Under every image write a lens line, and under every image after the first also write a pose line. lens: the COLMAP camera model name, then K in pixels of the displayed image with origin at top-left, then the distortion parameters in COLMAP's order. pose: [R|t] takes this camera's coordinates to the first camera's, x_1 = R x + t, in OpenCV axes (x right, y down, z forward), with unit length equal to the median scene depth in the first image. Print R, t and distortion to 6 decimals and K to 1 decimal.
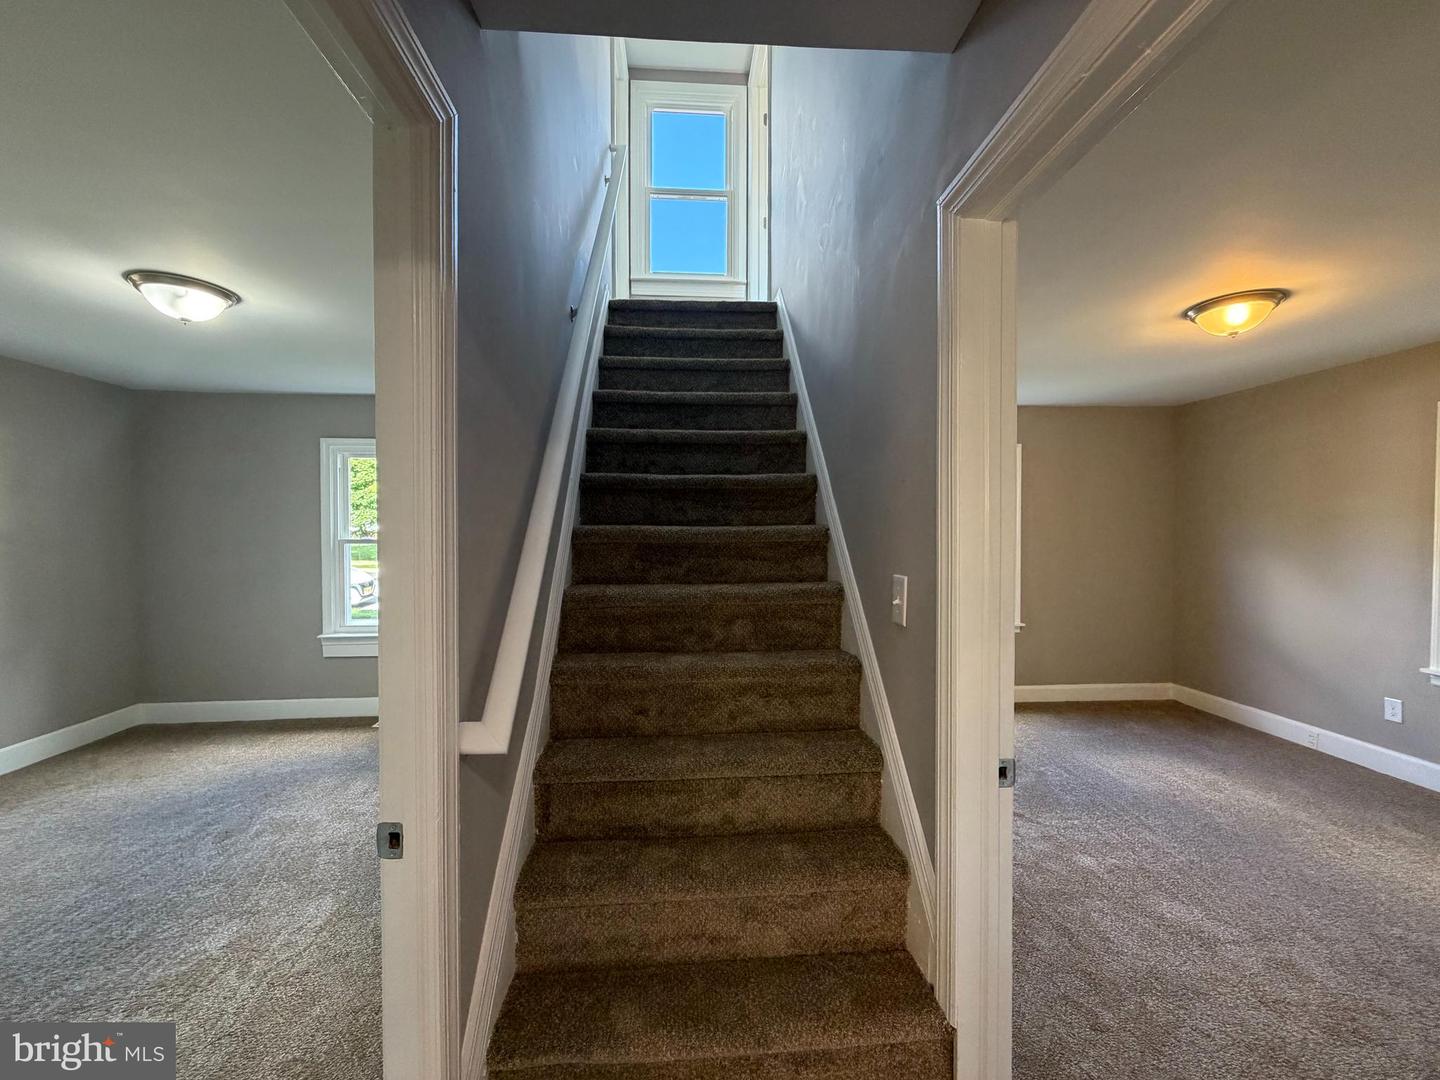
lens RADIAL K [[579.2, 0, 720.0], [0, 579.2, 540.0], [0, 0, 1]] dist [-0.000129, 0.000655]
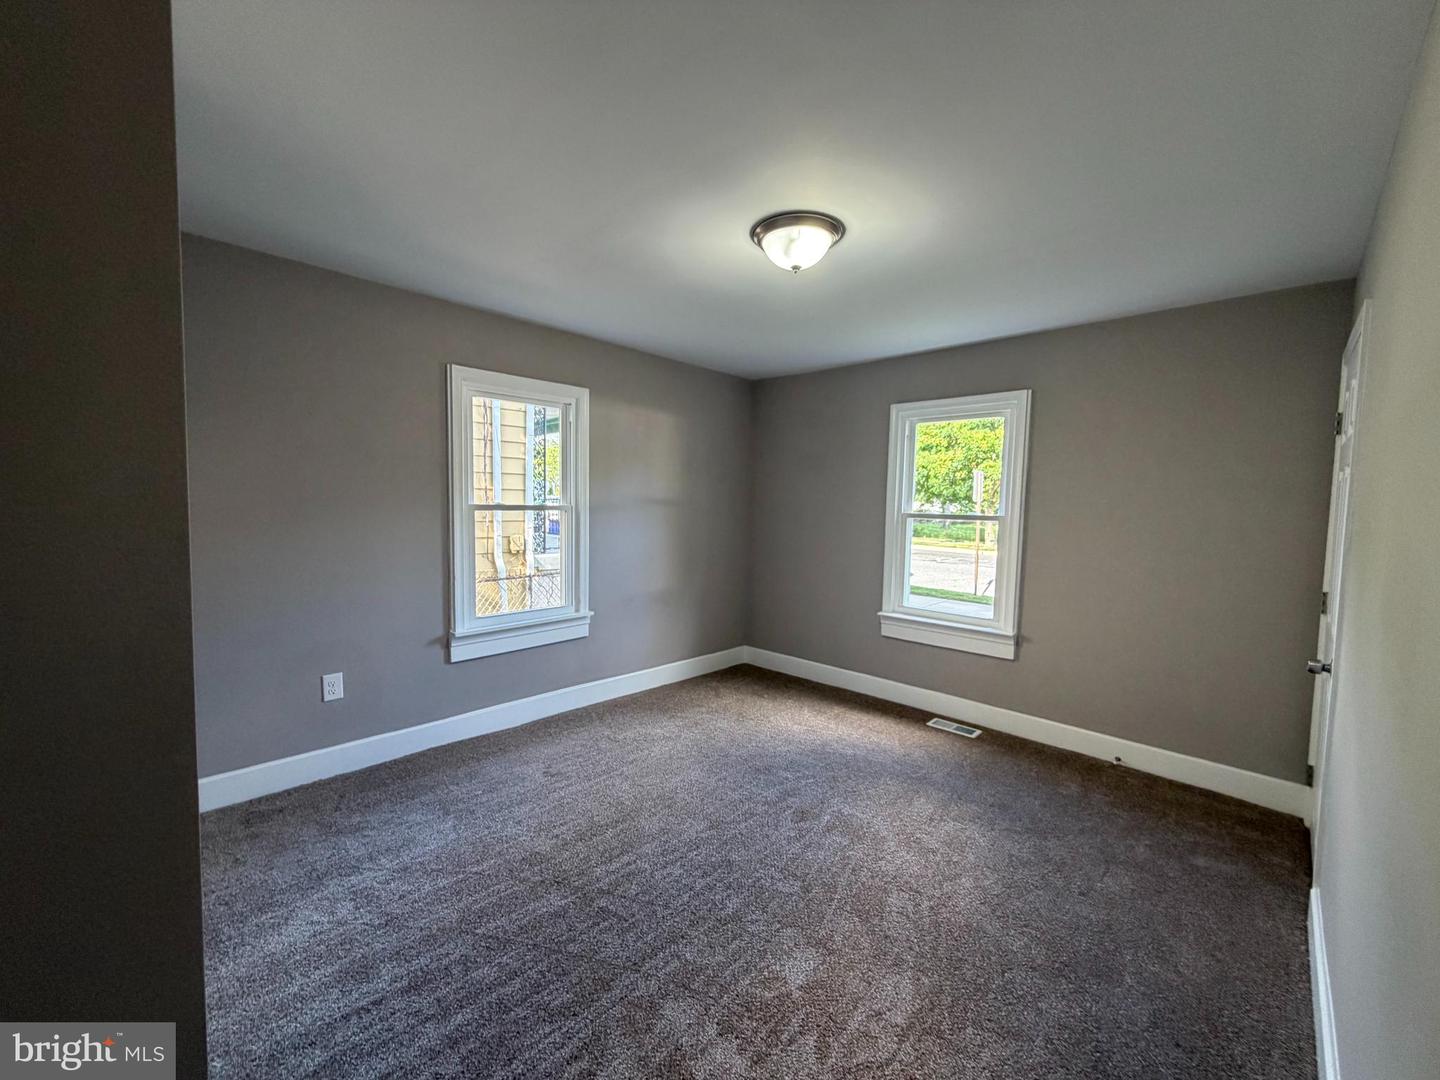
lens RADIAL K [[579.2, 0, 720.0], [0, 579.2, 540.0], [0, 0, 1]] dist [-0.000129, 0.000655]
pose [[0.667339, 0.063062, -0.742080, -0.270106], [-0.039012, 0.998001, 0.049728, 0.012597], [0.743732, -0.004235, 0.668464, 0.269688]]
